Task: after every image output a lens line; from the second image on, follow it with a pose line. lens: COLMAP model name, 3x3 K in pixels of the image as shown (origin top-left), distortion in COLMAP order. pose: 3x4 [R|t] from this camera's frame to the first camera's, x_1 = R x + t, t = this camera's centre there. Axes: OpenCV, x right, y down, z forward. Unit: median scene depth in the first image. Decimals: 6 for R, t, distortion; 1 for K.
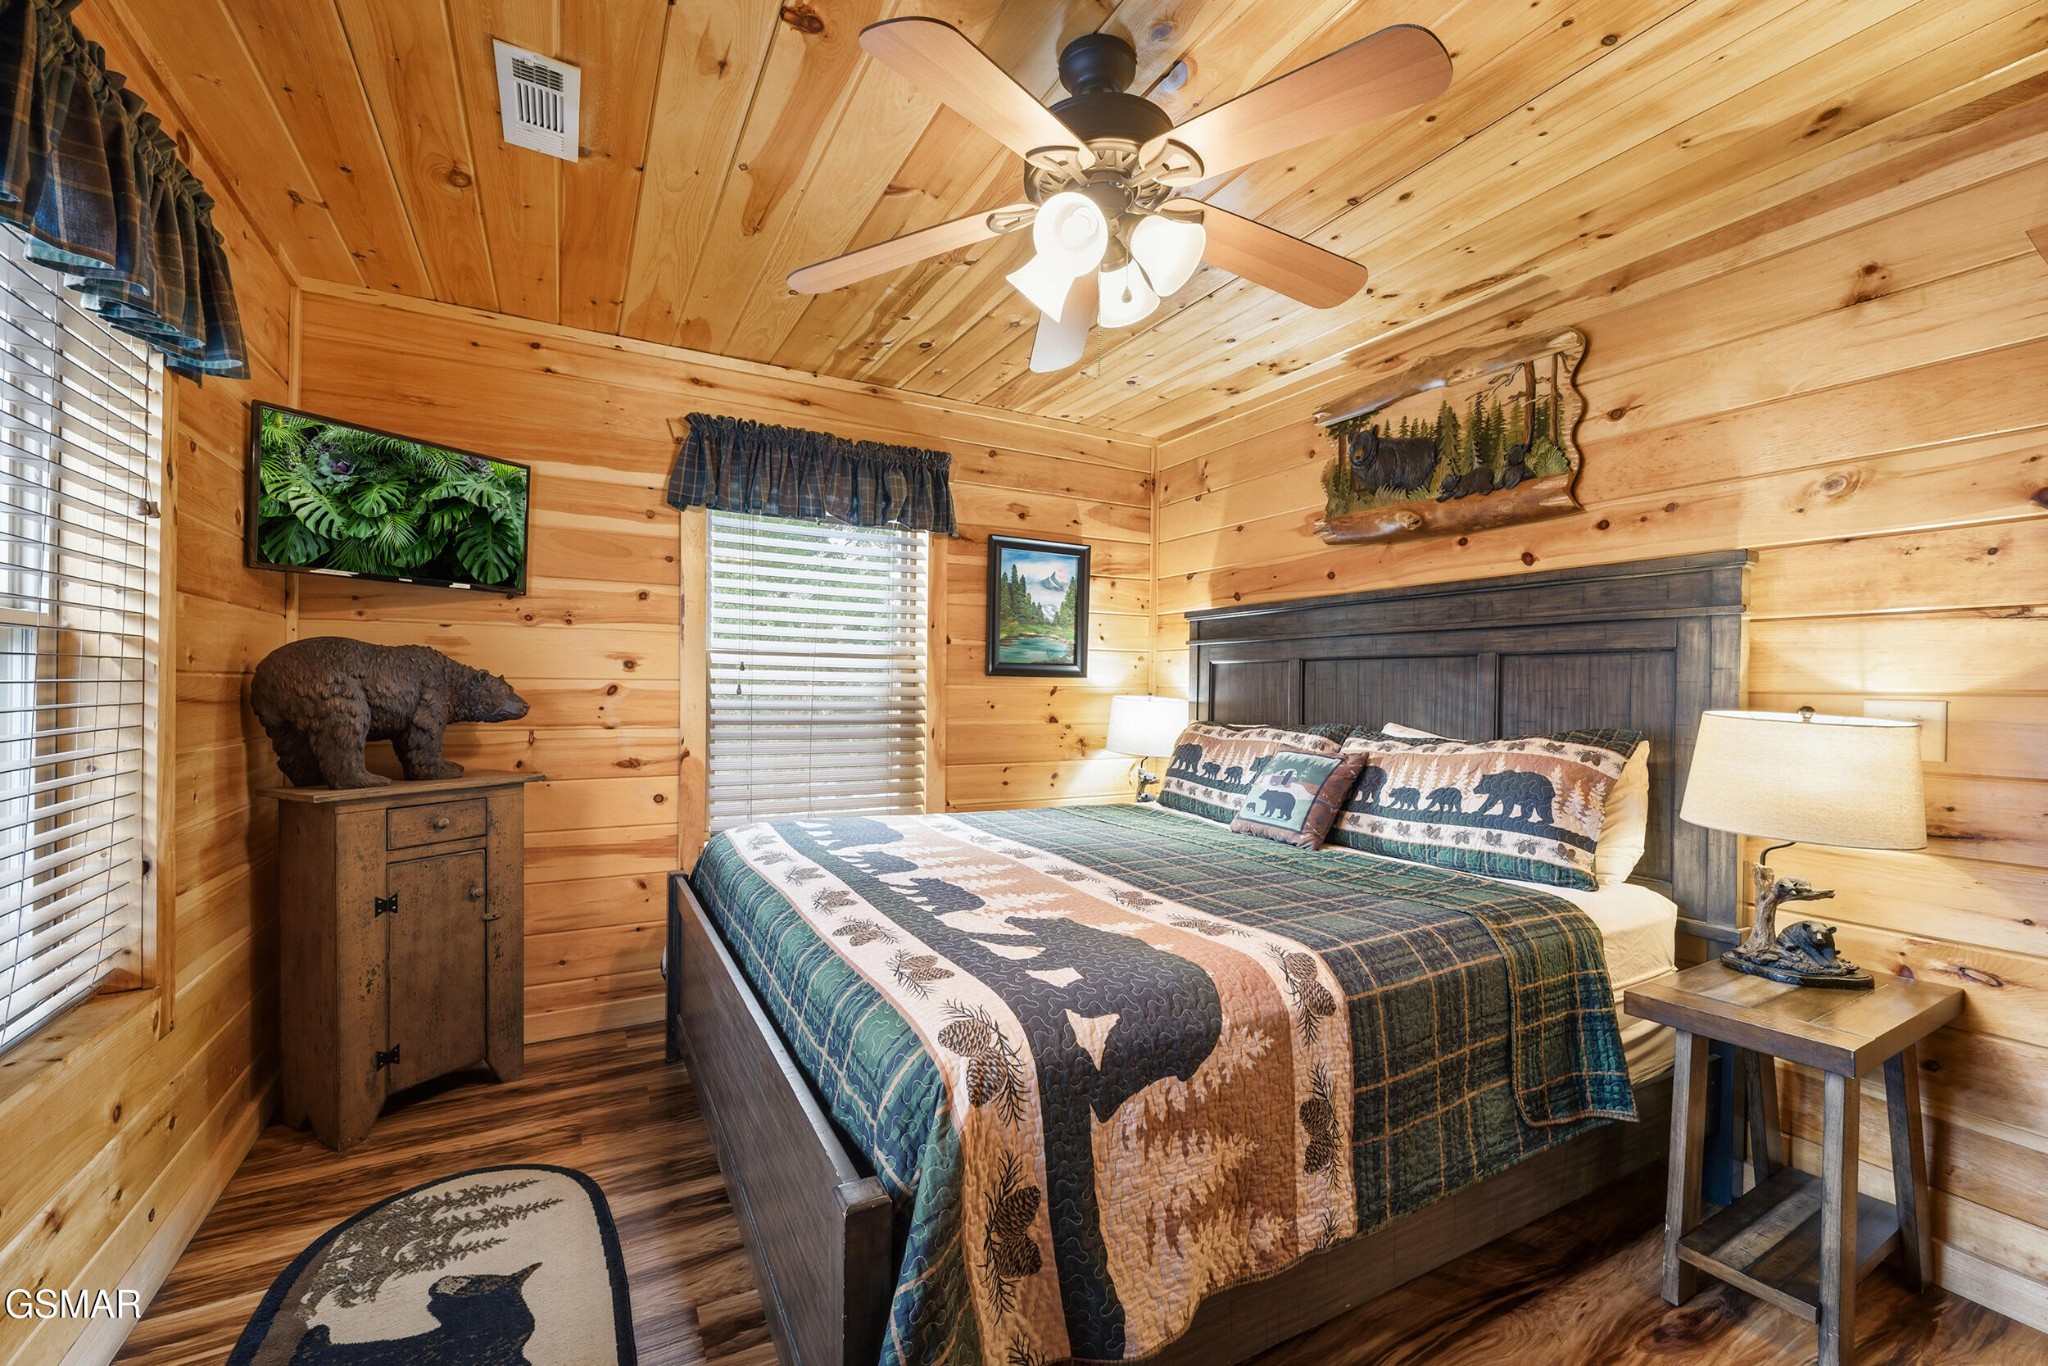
lens RADIAL K [[840.9, 0, 1044.6], [0, 840.9, 685.6], [0, 0, 1]] dist [-0.001755, -0.000772]
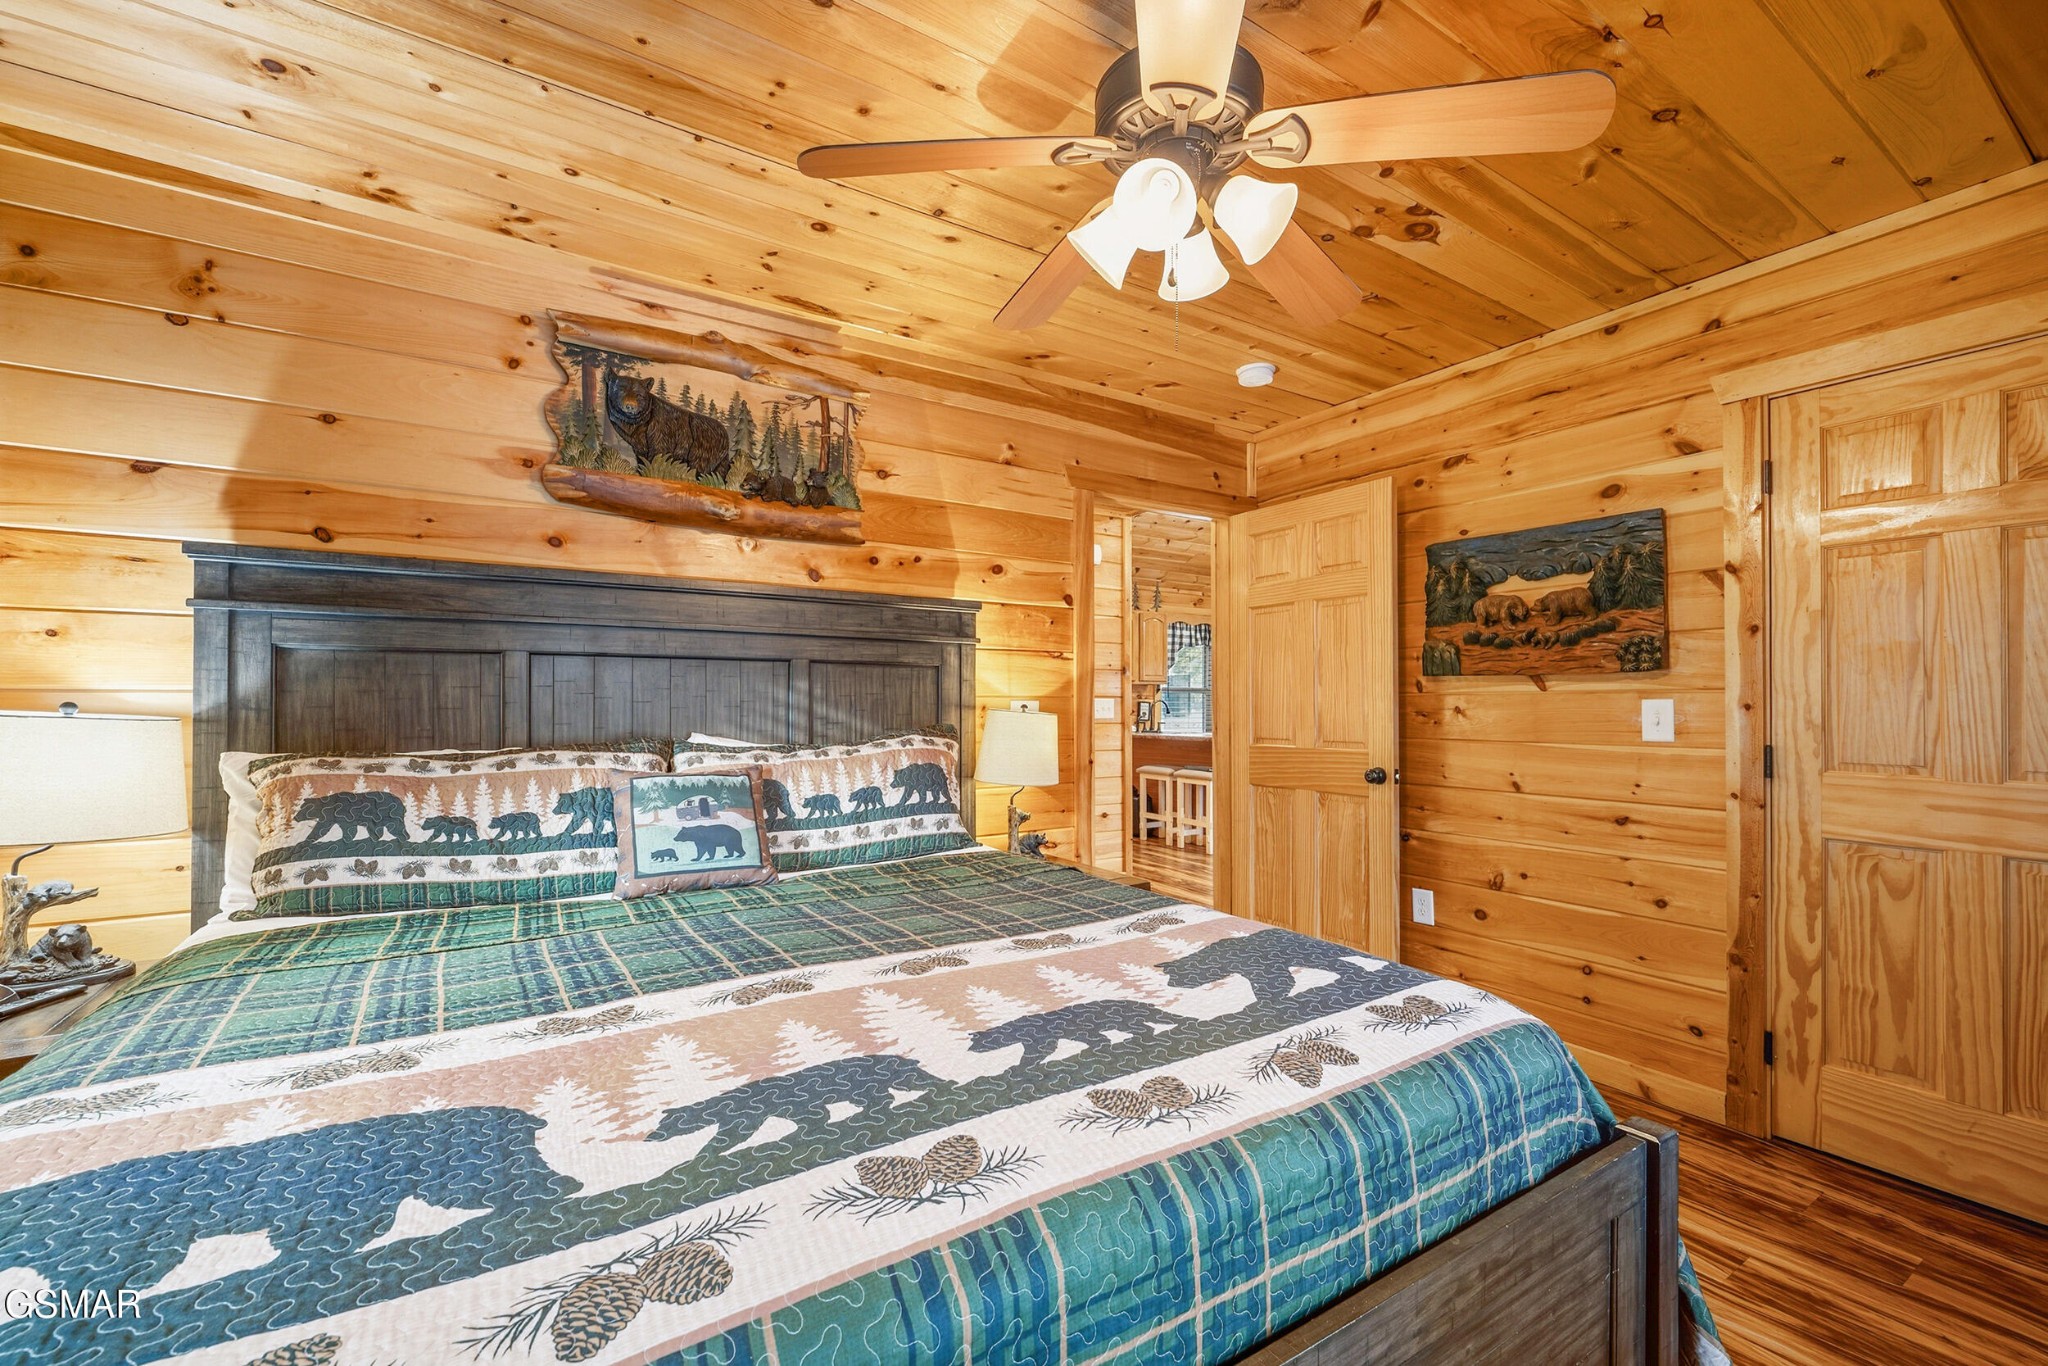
lens RADIAL K [[840.9, 0, 1033.1], [0, 840.9, 701.2], [0, 0, 1]] dist [-0.001755, -0.000772]
pose [[-0.052960, -0.010013, 0.998546, -0.552334], [-0.005666, 0.999937, 0.009726, 0.001263], [-0.998581, -0.005143, -0.053013, 0.792809]]
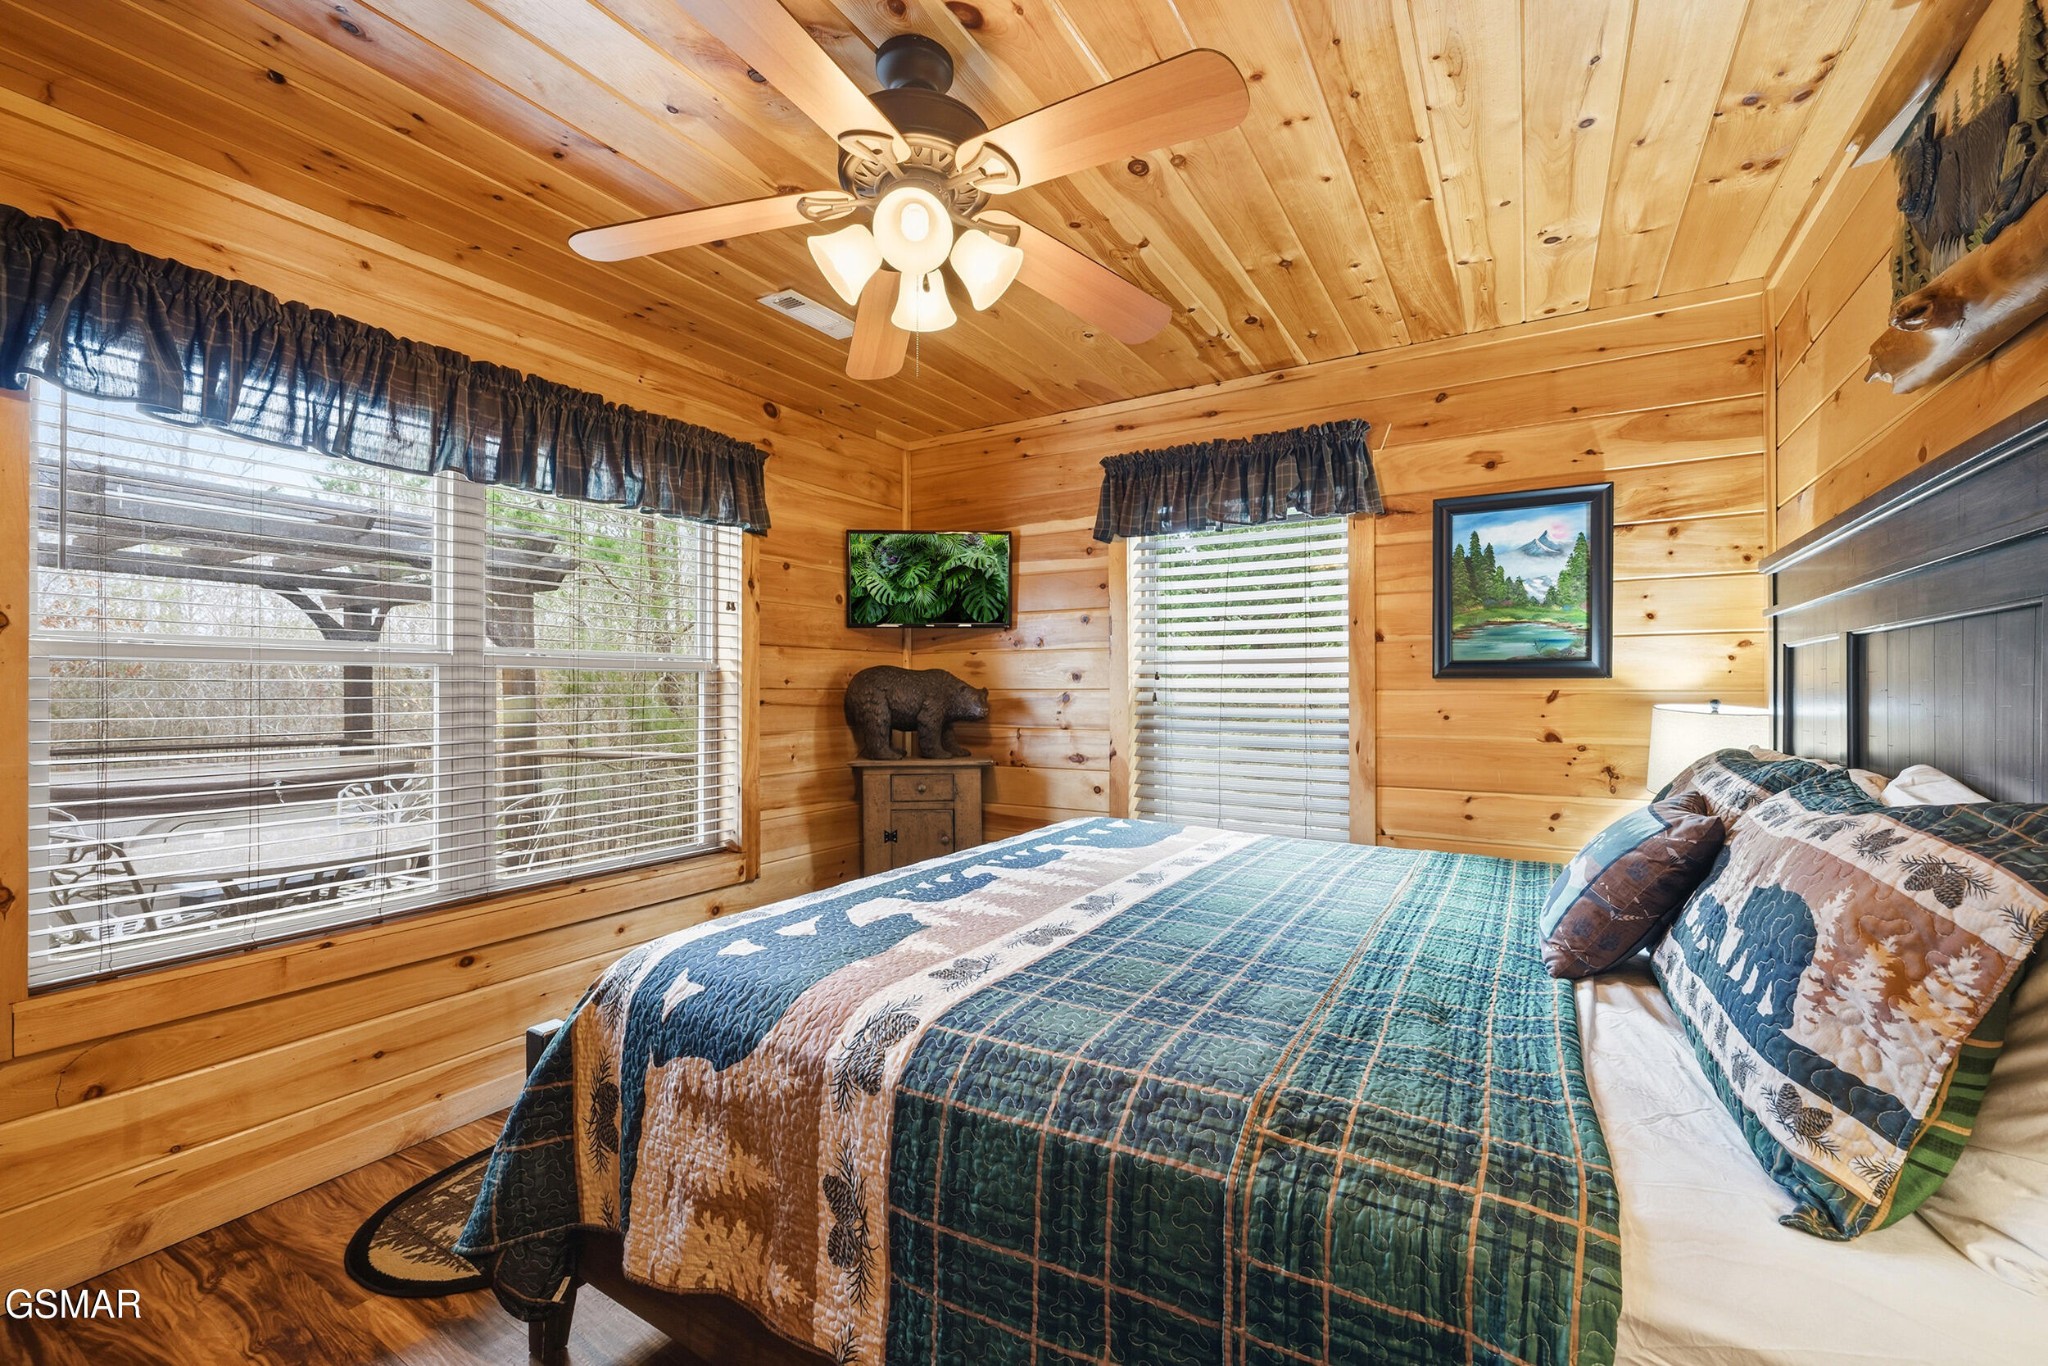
lens RADIAL K [[840.9, 0, 1041.2], [0, 840.9, 685.8], [0, 0, 1]] dist [-0.001755, -0.000772]
pose [[0.497544, -0.016496, -0.867282, 0.648254], [0.008975, 0.999864, -0.013869, 0.004603], [0.867392, -0.000884, 0.497624, 0.419744]]
